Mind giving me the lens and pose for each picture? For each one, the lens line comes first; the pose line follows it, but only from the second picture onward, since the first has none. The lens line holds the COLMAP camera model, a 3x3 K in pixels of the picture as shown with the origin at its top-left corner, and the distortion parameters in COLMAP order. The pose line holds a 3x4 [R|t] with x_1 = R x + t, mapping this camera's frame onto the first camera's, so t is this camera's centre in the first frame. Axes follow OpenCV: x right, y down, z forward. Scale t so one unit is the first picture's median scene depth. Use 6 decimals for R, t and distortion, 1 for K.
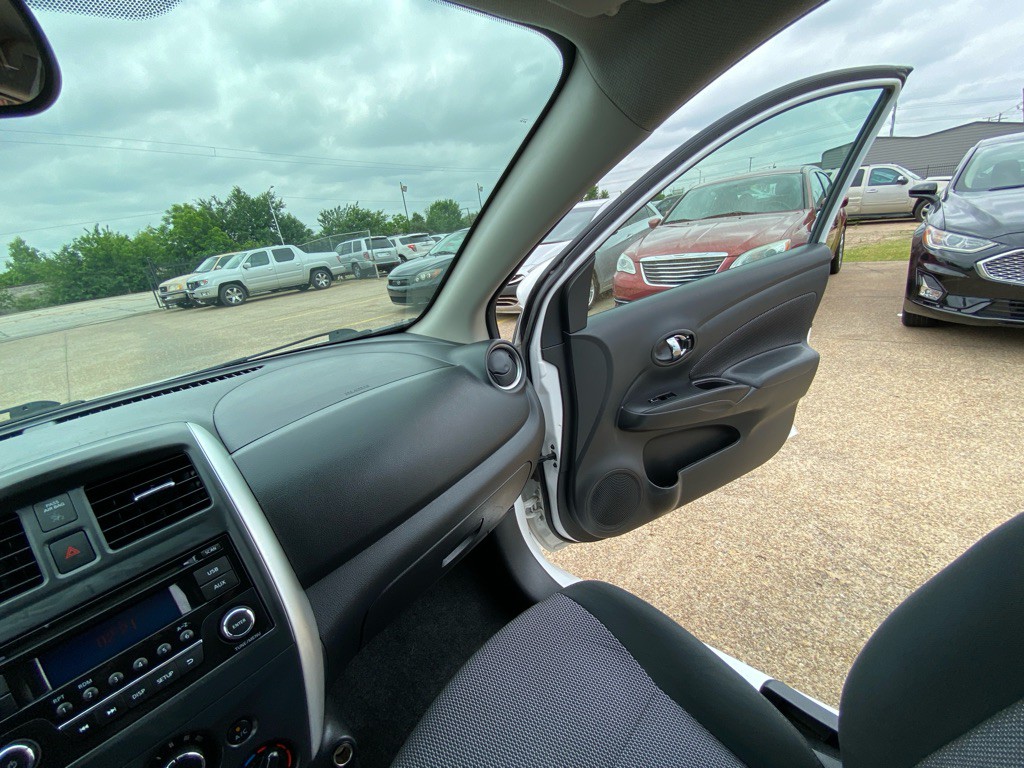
lens RADIAL K [[423.4, 0, 511.9], [0, 423.4, 386.6], [0, 0, 1]] dist [0.004188, -0.016275]
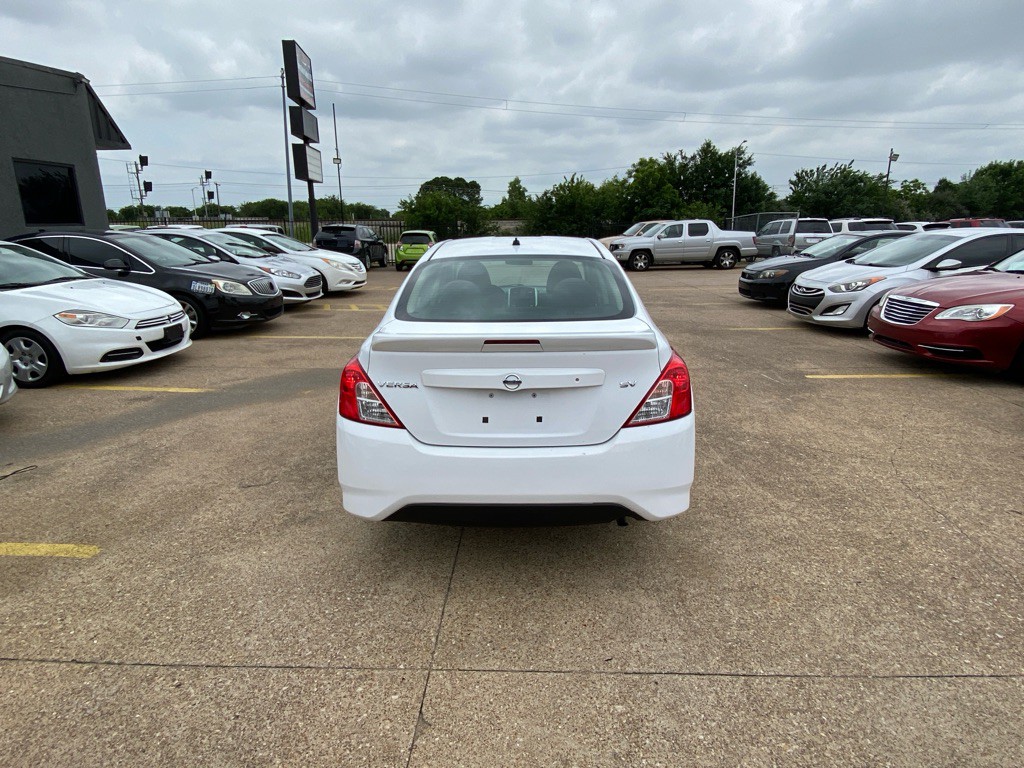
lens RADIAL K [[571.3, 0, 512.0], [0, 571.3, 378.3], [0, 0, 1]] dist [0.034185, -0.036125]
pose [[0.654012, 0.299019, -0.694879, 0.087420], [-0.322054, 0.941220, 0.101910, 0.009016], [0.684507, 0.157138, 0.711869, -0.083062]]
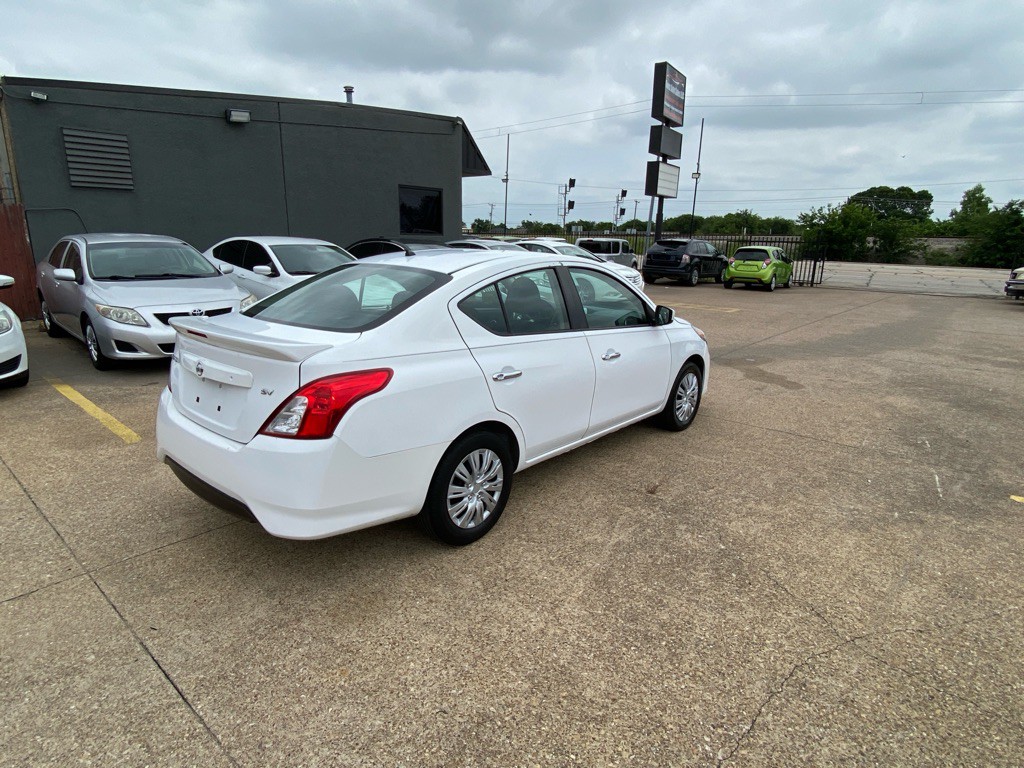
lens RADIAL K [[567.3, 0, 509.4], [0, 567.3, 379.5], [0, 0, 1]] dist [0.044704, -0.041792]
pose [[0.029648, 0.351748, -0.935625, 0.111484], [-0.362987, 0.875924, 0.317801, -0.018617], [0.931322, 0.330198, 0.153649, -0.016239]]
